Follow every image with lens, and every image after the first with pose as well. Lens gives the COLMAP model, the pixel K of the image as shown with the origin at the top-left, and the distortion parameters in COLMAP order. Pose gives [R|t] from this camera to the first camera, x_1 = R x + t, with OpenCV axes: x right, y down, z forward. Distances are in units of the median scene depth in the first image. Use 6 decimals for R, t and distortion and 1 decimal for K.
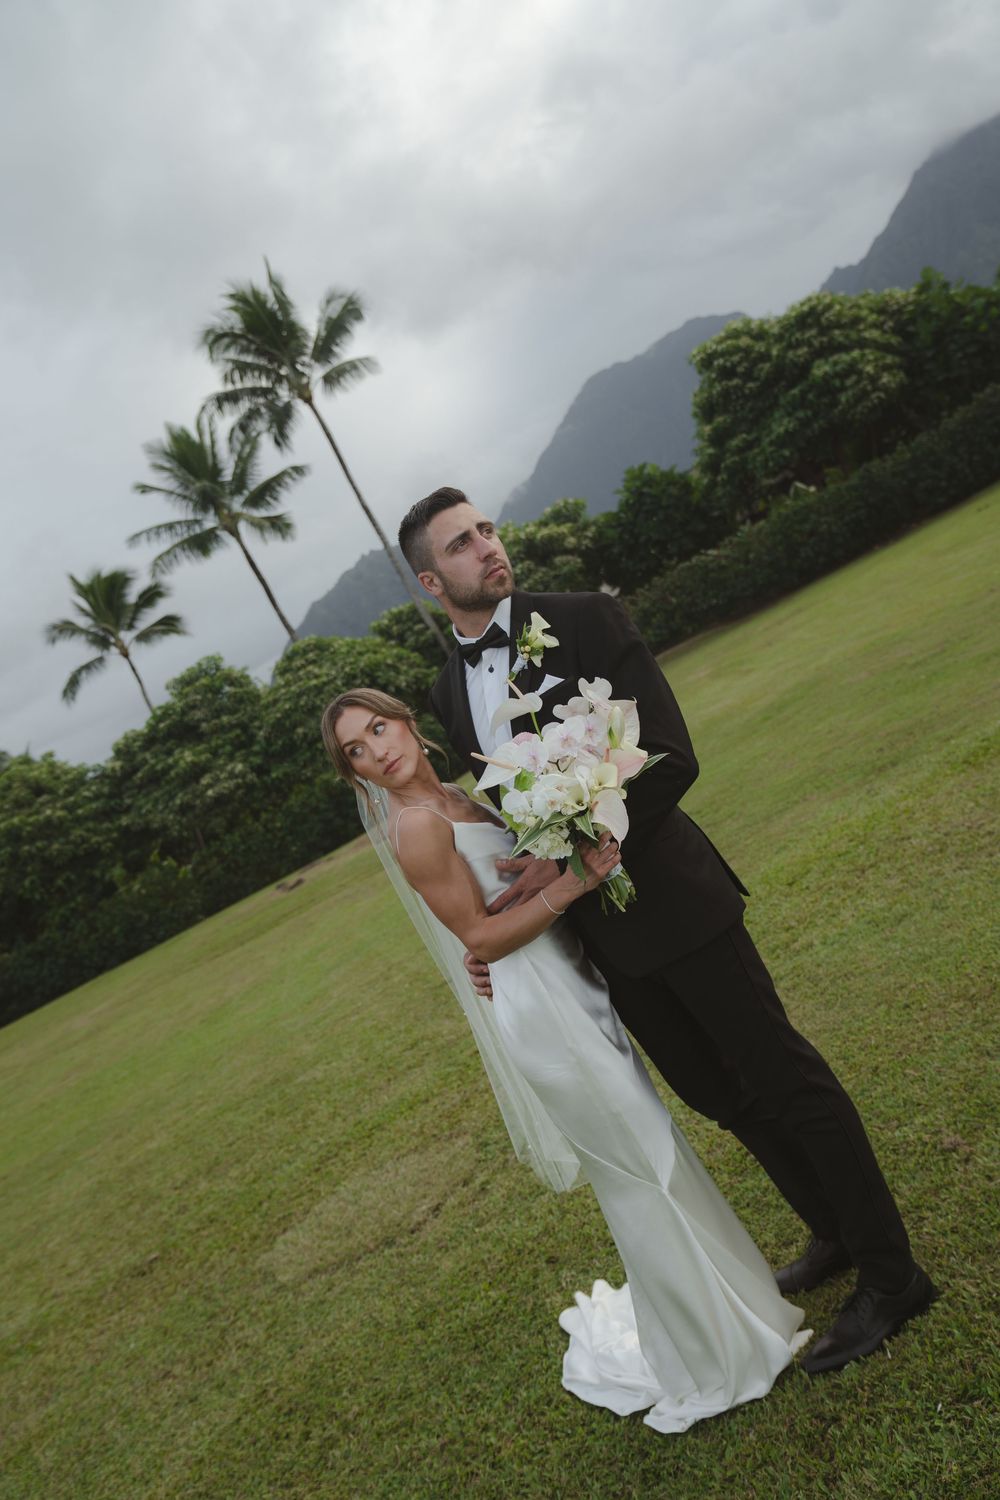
lens RADIAL K [[1317.3, 0, 500.0], [0, 1317.3, 750.0], [0, 0, 1]] dist [-0.052682, 0.001179]
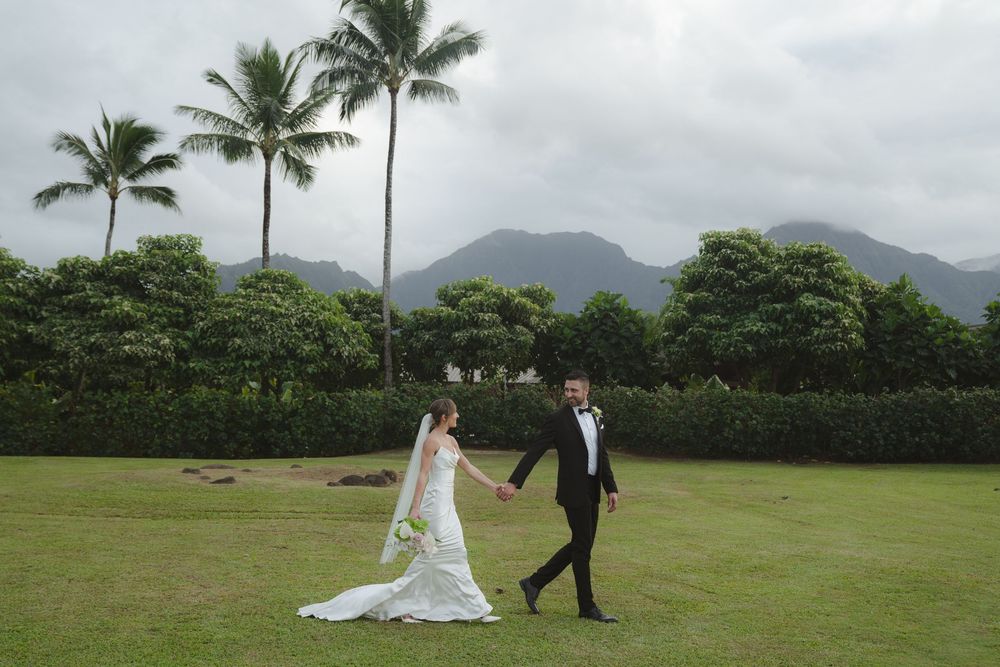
lens RADIAL K [[1029.7, 0, 500.0], [0, 1029.7, 333.5], [0, 0, 1]] dist [-0.005970, 0.016388]
pose [[0.852115, 0.509100, 0.121310, -0.071410], [-0.483006, 0.854250, -0.192254, 0.033594], [-0.201506, 0.105230, 0.973818, 0.156891]]
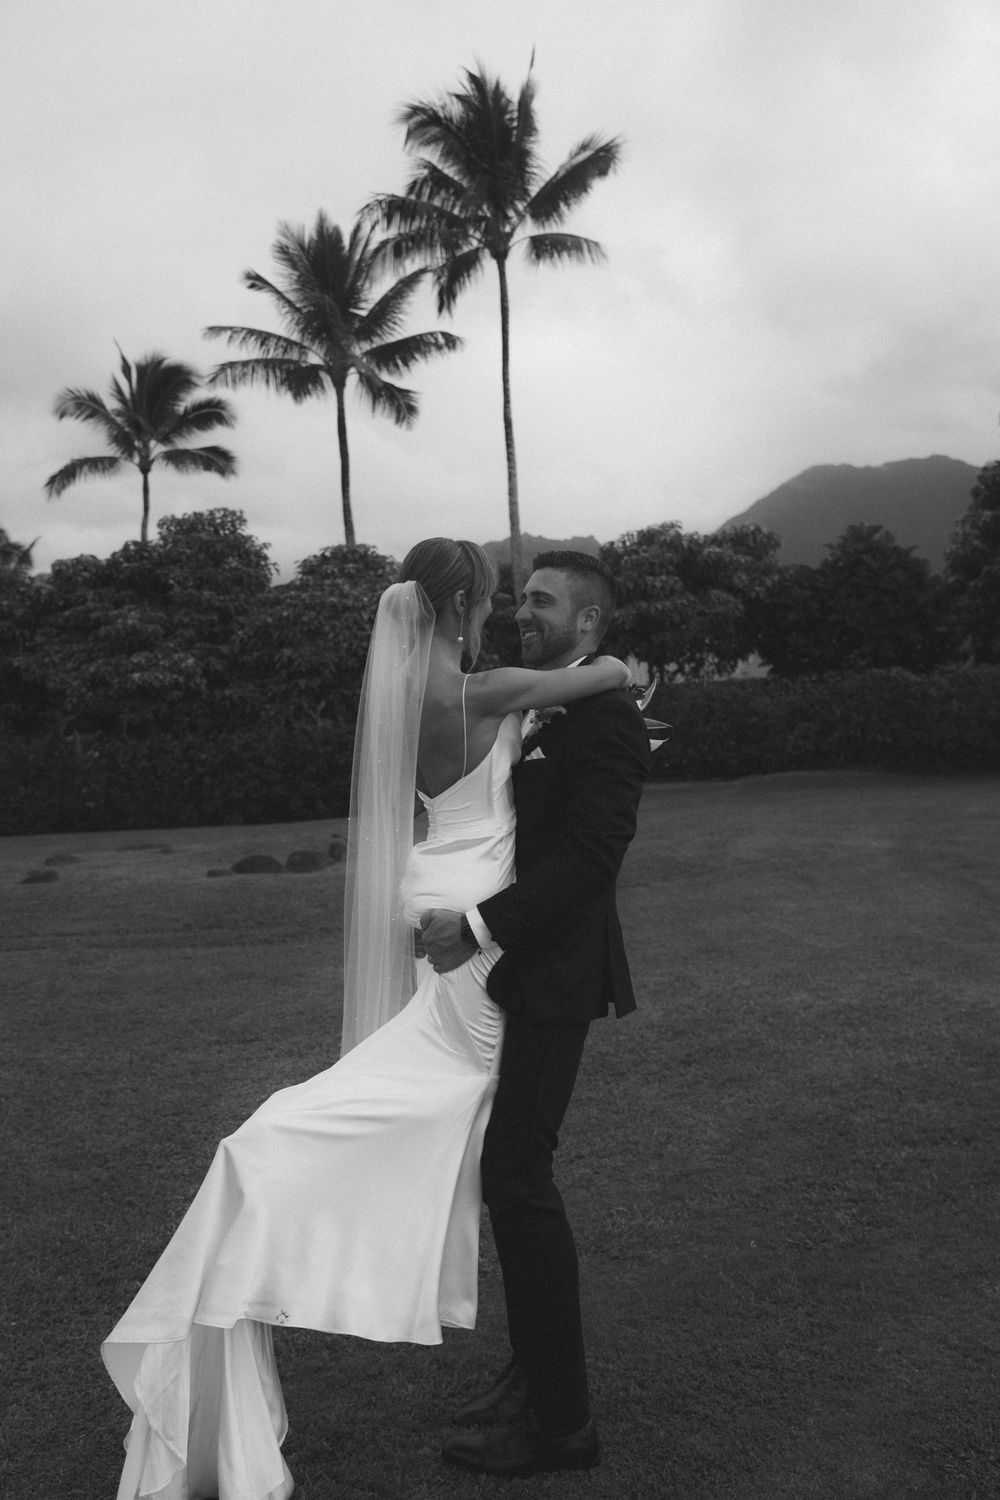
lens RADIAL K [[1366.5, 0, 500.0], [0, 1366.5, 750.0], [0, 0, 1]] dist [-0.008122, 0.003173]
pose [[0.901263, 0.430564, -0.048369, 0.010830], [-0.431165, 0.902270, -0.002237, -0.013868], [0.042679, 0.022871, 0.998827, 0.242001]]
